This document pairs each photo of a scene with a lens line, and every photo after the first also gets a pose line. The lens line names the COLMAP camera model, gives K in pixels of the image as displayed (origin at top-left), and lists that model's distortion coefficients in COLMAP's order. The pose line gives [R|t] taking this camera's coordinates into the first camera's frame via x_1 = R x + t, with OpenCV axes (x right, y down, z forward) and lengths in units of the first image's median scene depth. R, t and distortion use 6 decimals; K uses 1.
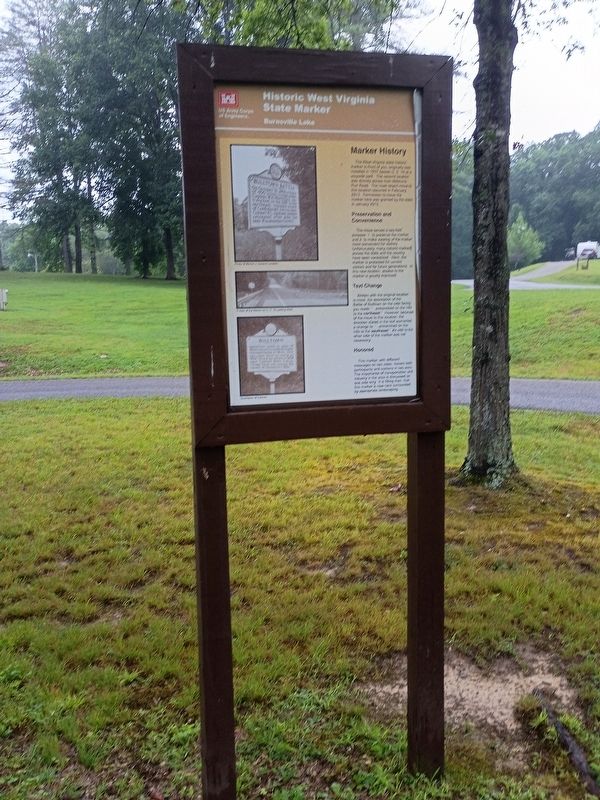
lens RADIAL K [[687.0, 0, 300.7], [0, 687.0, 399.3], [0, 0, 1]] dist [0.040170, -0.020273]
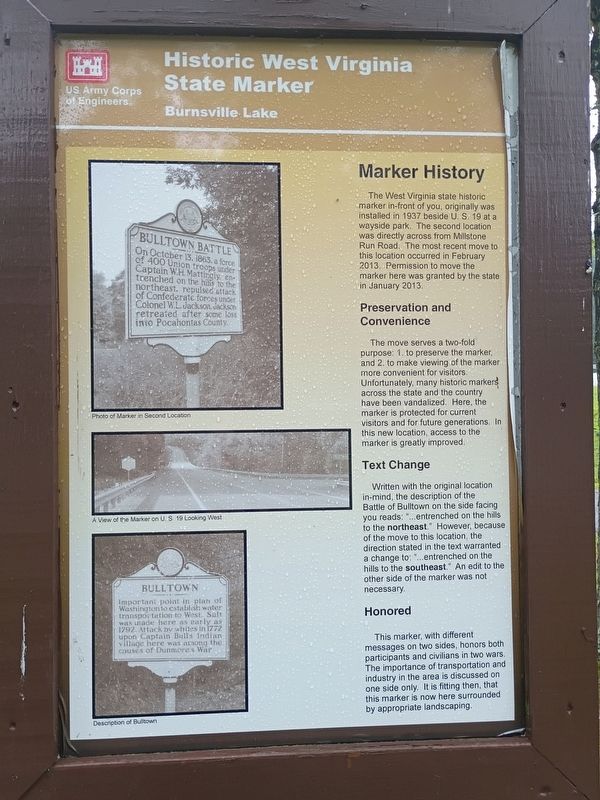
lens RADIAL K [[687.0, 0, 300.1], [0, 687.0, 400.7], [0, 0, 1]] dist [0.040170, -0.020273]
pose [[0.991312, 0.013305, -0.130854, 0.095162], [-0.030942, 0.990540, -0.133689, -0.148208], [0.127837, 0.136577, 0.982346, 0.565773]]
